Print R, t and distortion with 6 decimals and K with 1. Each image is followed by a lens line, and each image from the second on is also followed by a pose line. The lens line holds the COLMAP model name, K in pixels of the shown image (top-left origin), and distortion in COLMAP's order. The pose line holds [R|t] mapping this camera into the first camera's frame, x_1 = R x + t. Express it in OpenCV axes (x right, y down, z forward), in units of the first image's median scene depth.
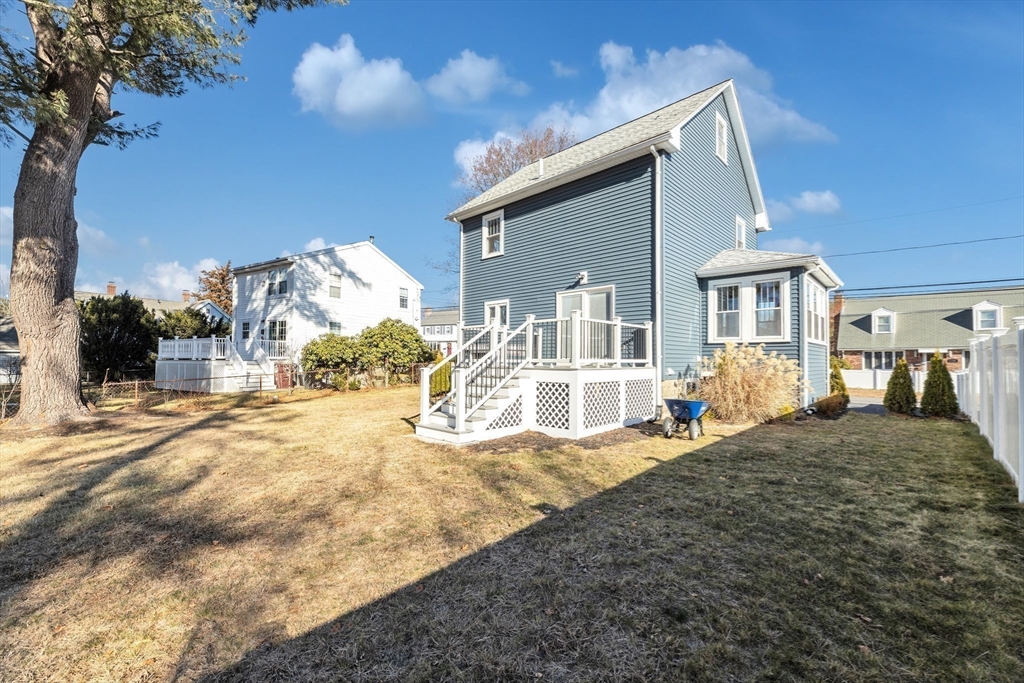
lens RADIAL K [[417.2, 0, 512.6], [0, 417.2, 347.4], [0, 0, 1]] dist [0.001739, 0.000257]
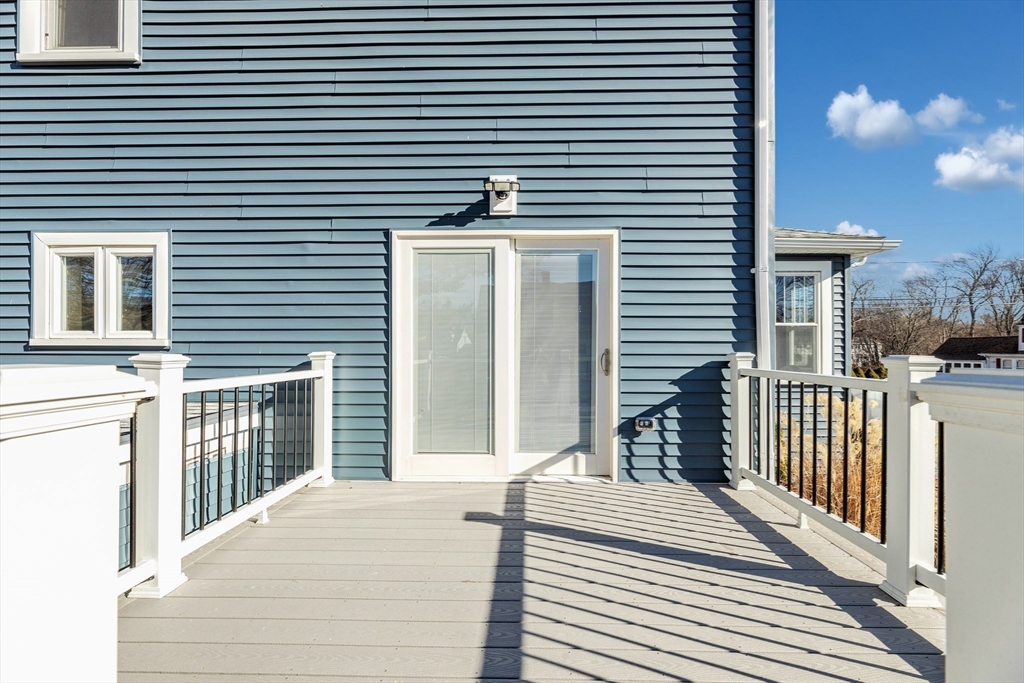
lens RADIAL K [[417.2, 0, 512.6], [0, 417.2, 347.4], [0, 0, 1]] dist [0.001739, 0.000257]
pose [[0.734423, -0.004246, 0.678678, -0.027882], [-0.017041, 0.999550, 0.024693, -0.051434], [-0.678478, -0.029701, 0.734020, 0.634139]]
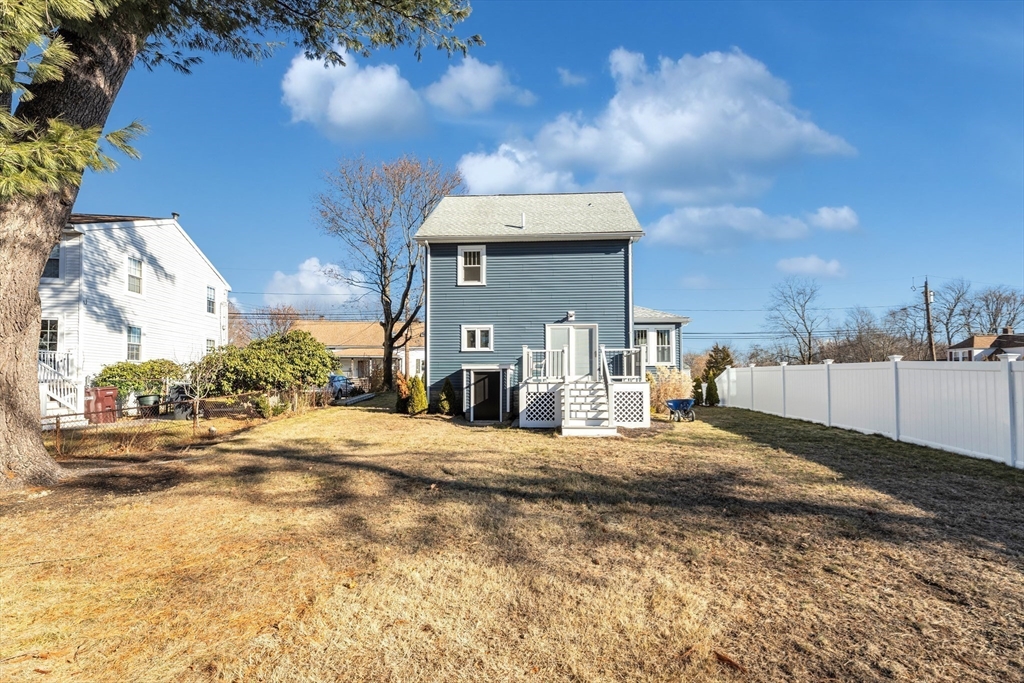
lens RADIAL K [[426.8, 0, 515.3], [0, 426.8, 363.1], [0, 0, 1]] dist [0.027934, 0.000075]
pose [[0.769438, 0.014873, 0.638548, -0.701569], [-0.012738, 0.999887, -0.007940, -0.001190], [-0.638594, -0.002024, 0.769541, 0.044161]]
